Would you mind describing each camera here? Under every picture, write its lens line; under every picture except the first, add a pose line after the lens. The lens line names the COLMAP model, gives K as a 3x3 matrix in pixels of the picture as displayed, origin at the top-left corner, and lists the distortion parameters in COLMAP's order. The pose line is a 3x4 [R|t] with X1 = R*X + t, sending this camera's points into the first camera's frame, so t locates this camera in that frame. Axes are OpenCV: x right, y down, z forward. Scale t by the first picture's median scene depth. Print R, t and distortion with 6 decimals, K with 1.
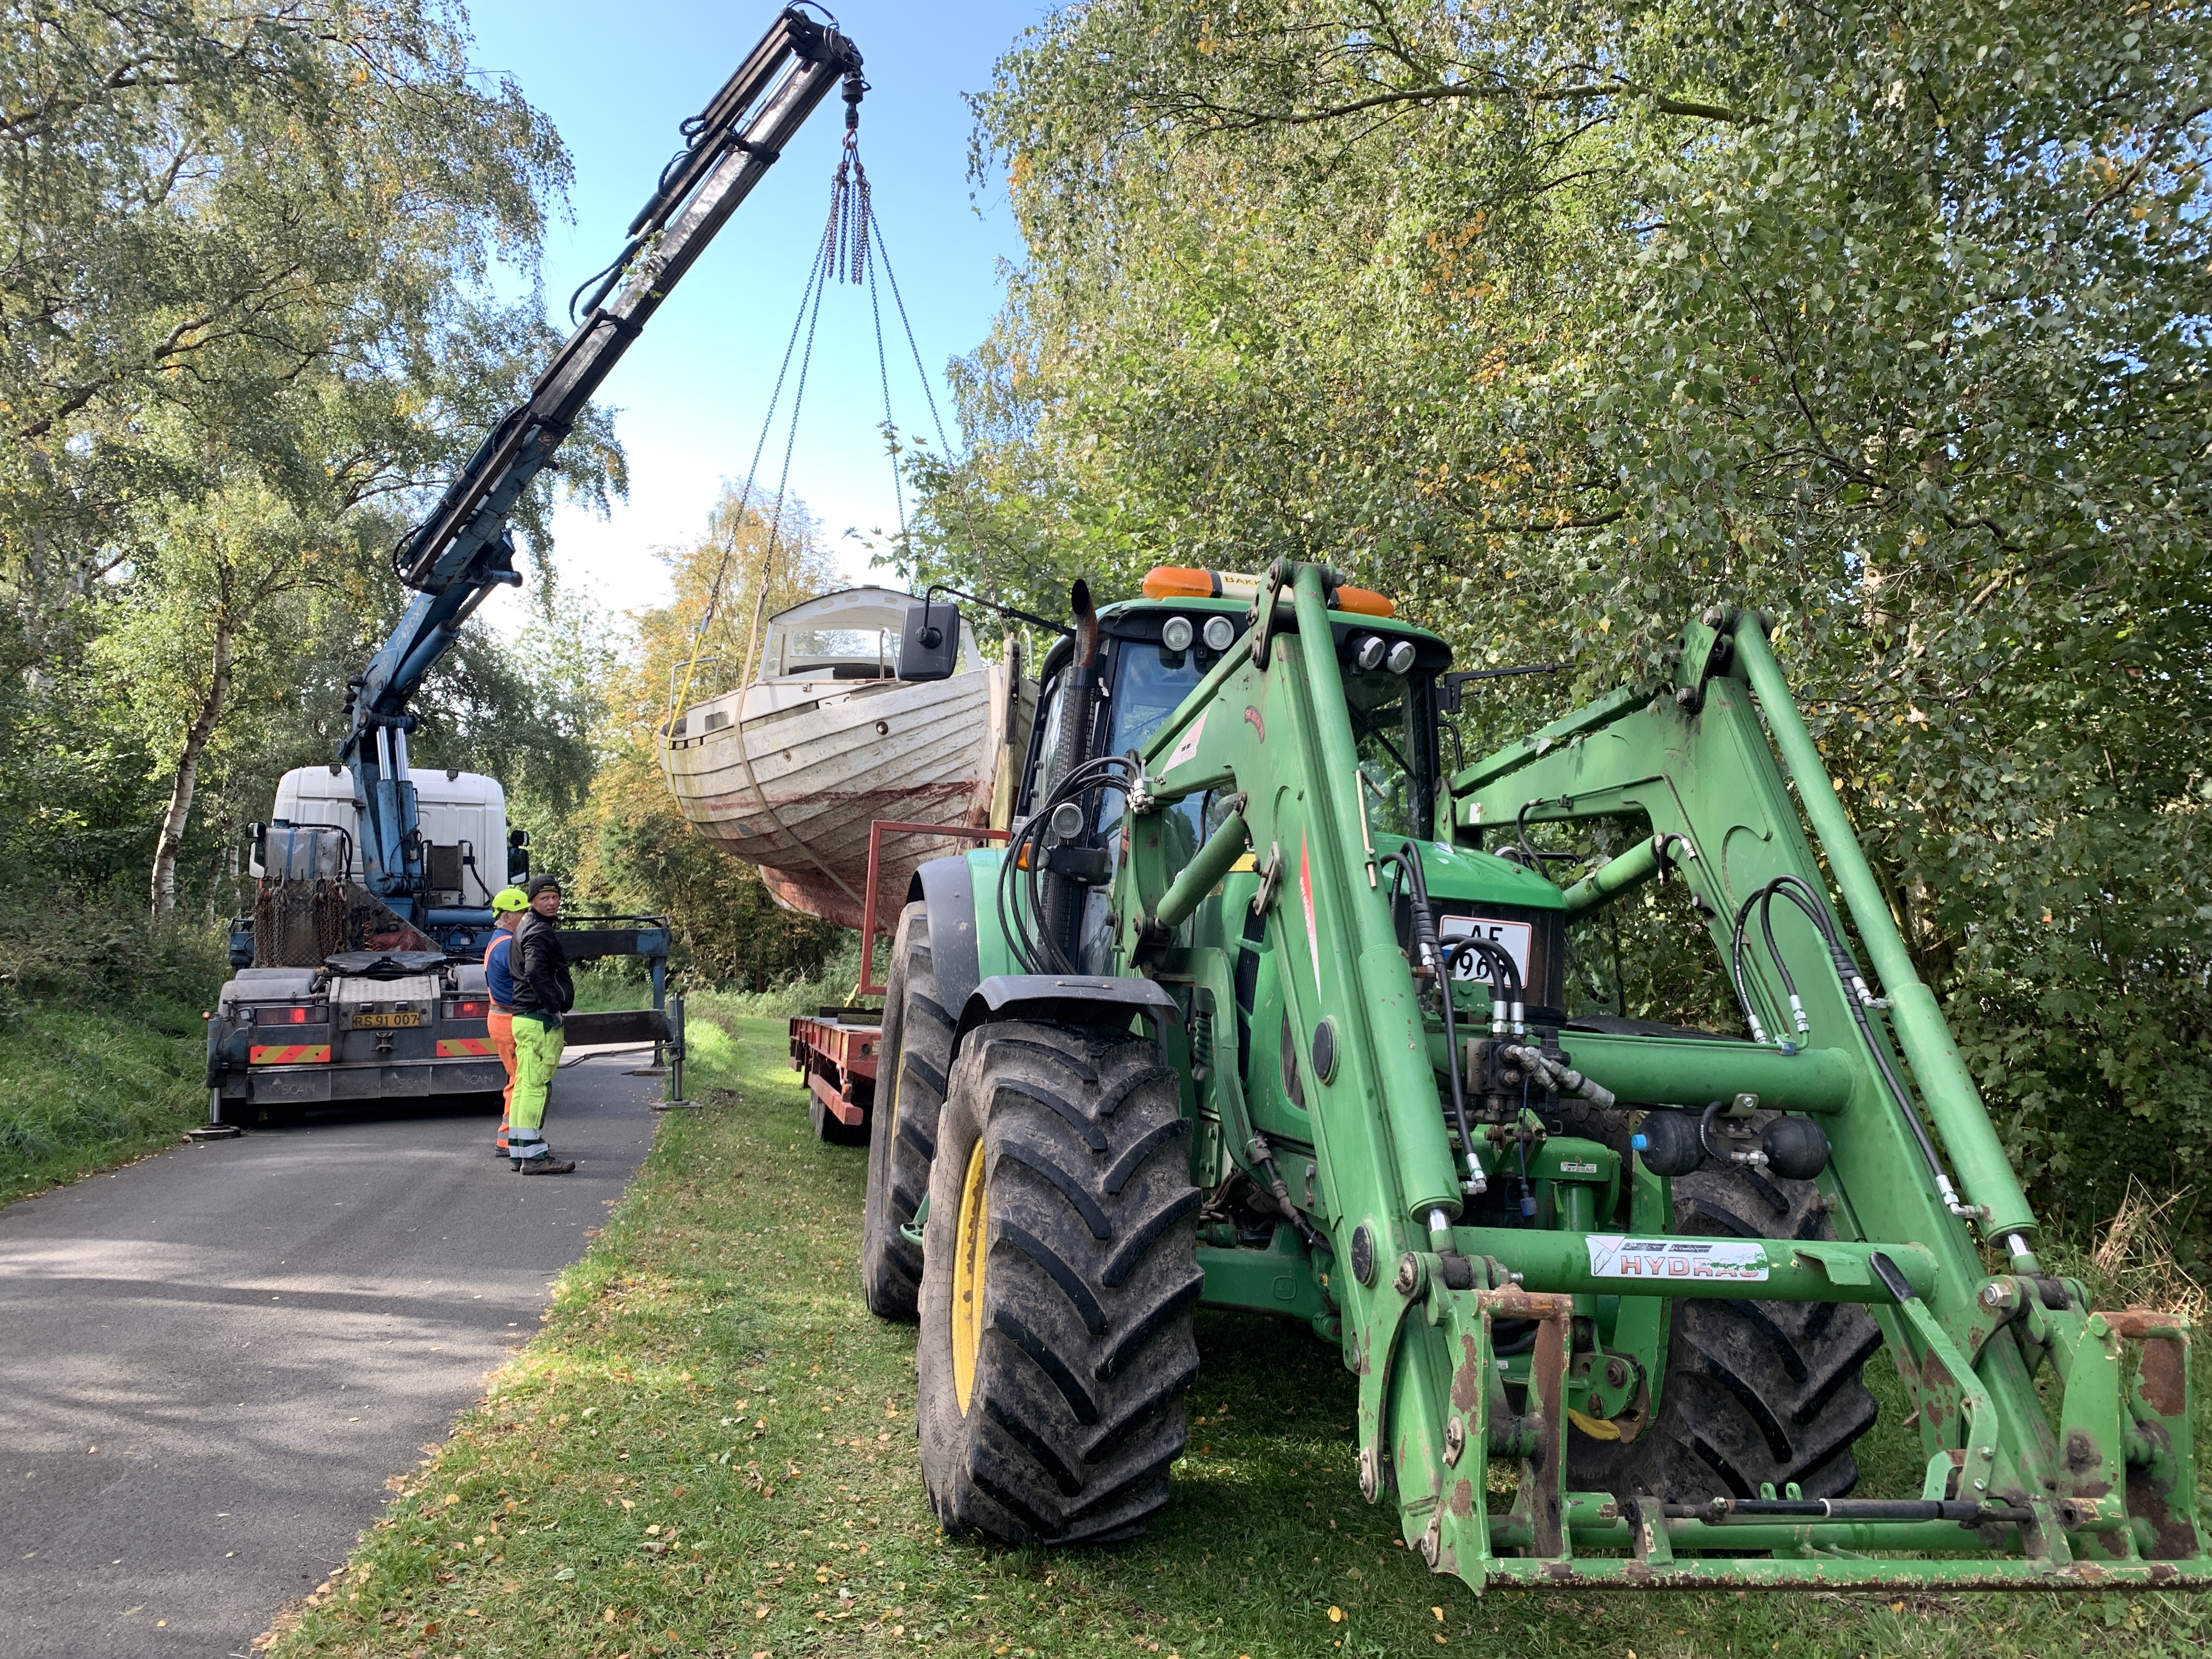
lens RADIAL K [[1818.1, 0, 1107.1], [0, 1818.1, 1005.4], [0, 0, 1]] dist [0.030752, -0.061113]
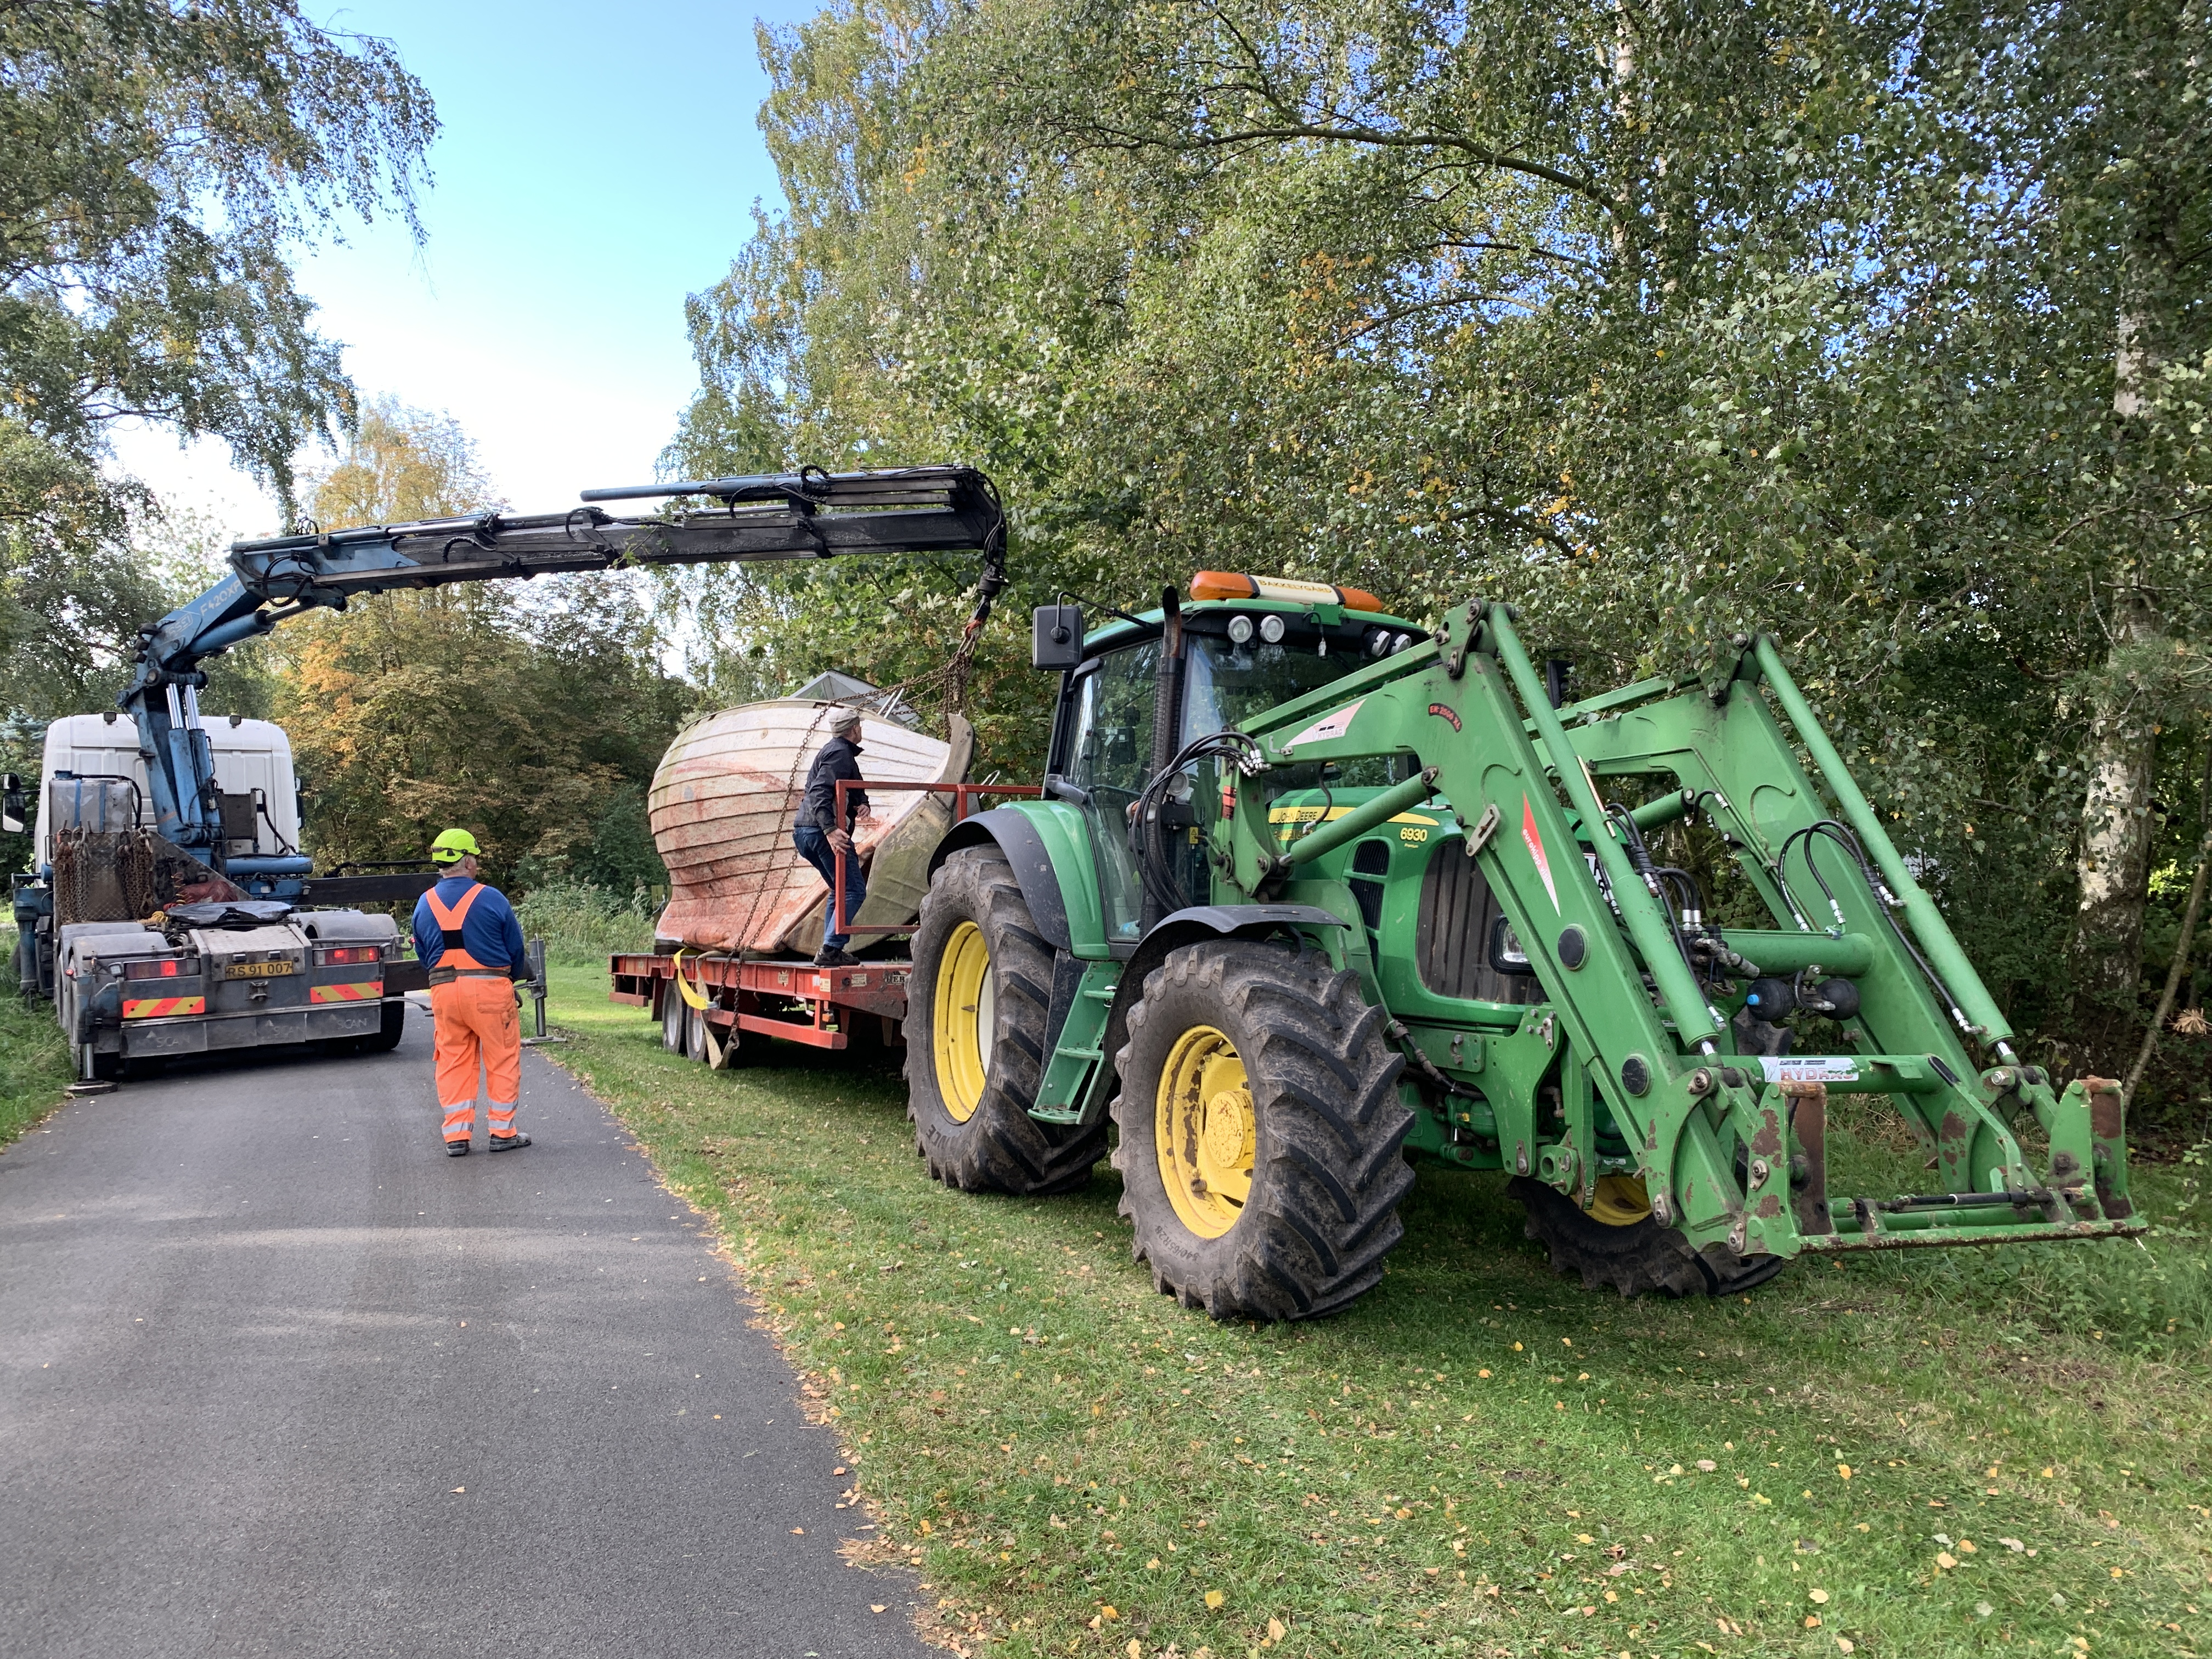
lens RADIAL K [[1818.1, 0, 1107.1], [0, 1818.1, 1005.4], [0, 0, 1]] dist [0.030752, -0.061113]
pose [[0.975977, -0.045400, 0.213090, -0.331955], [0.036073, 0.998222, 0.047460, -0.007189], [-0.214865, -0.038633, 0.975879, -0.221540]]
